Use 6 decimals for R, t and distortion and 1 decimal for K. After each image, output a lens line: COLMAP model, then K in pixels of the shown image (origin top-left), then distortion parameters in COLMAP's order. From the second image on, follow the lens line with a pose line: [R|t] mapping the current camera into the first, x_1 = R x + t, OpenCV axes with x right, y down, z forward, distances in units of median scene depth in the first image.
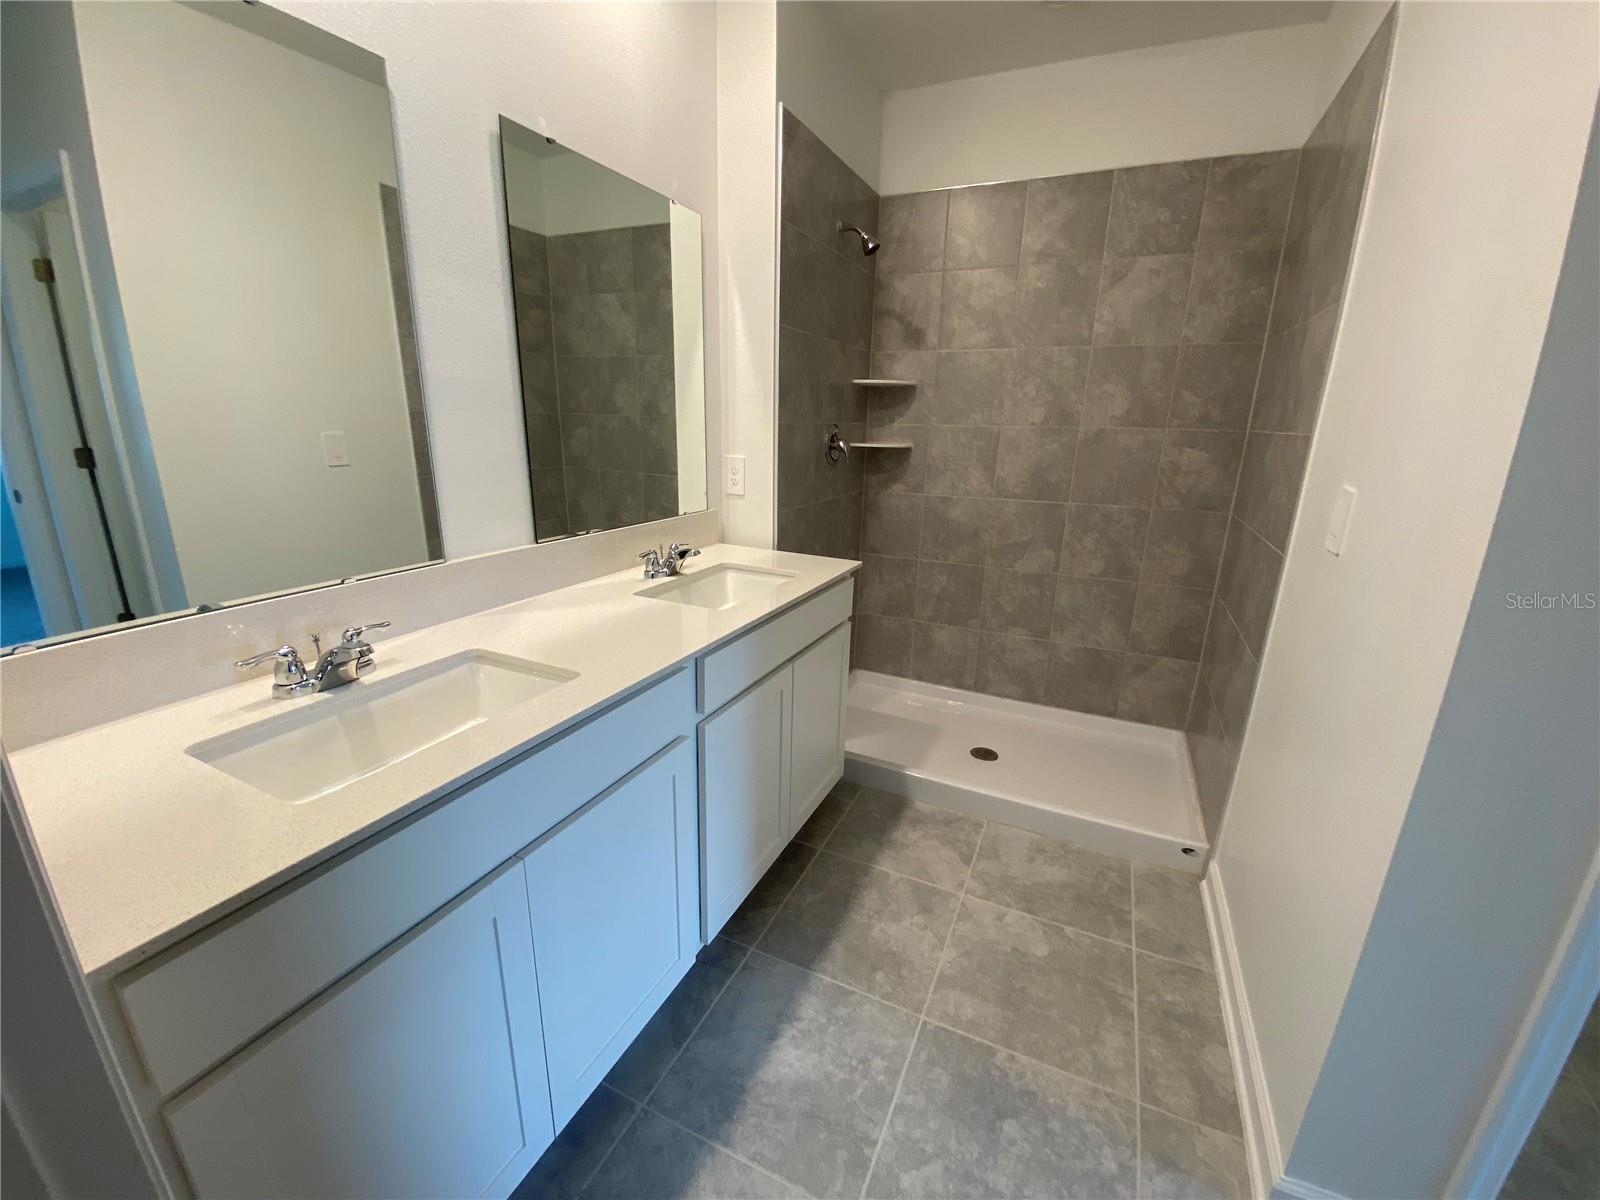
lens RADIAL K [[654.3, 0, 800.0], [0, 654.3, 600.0], [0, 0, 1]] dist [0.008017, -0.014805]
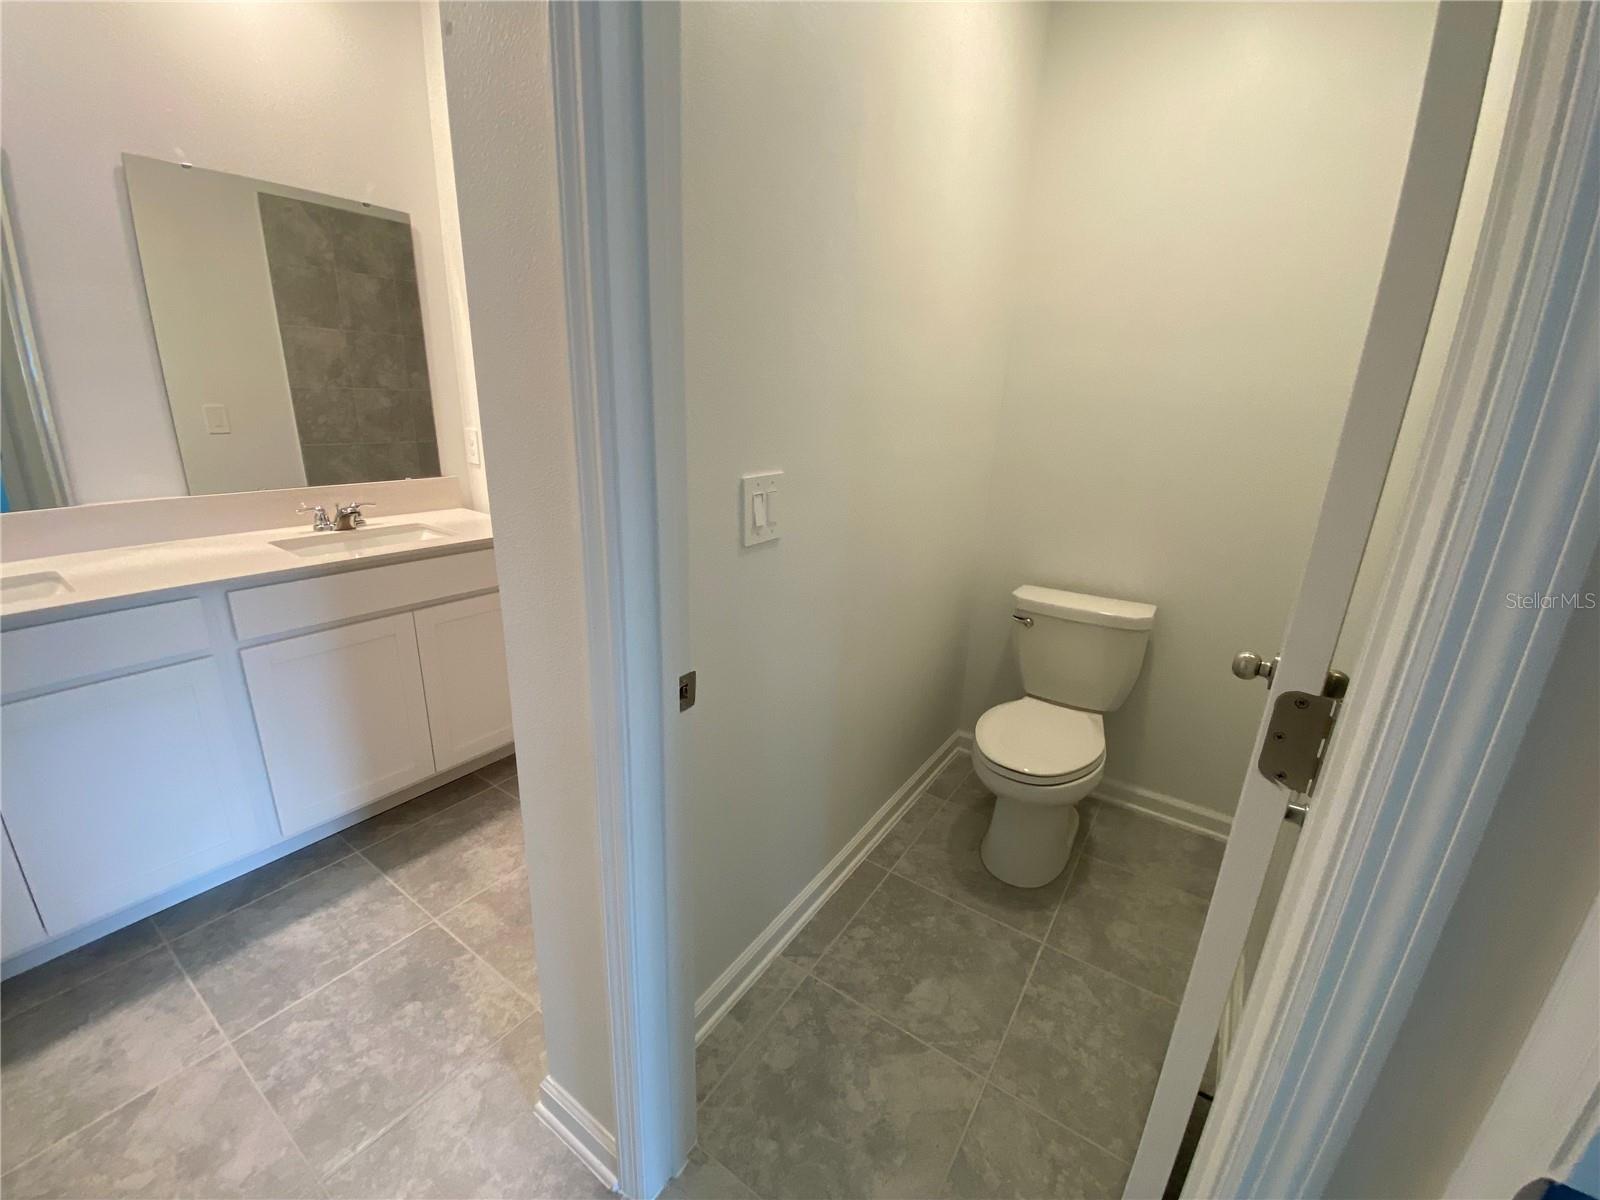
lens RADIAL K [[655.3, 0, 800.0], [0, 655.3, 600.0], [0, 0, 1]] dist [-0.000037, -0.014187]
pose [[0.988229, 0.057115, -0.141921, 0.941974], [-0.053977, 0.998207, 0.025865, 0.014656], [0.143144, -0.017900, 0.989540, -0.027145]]
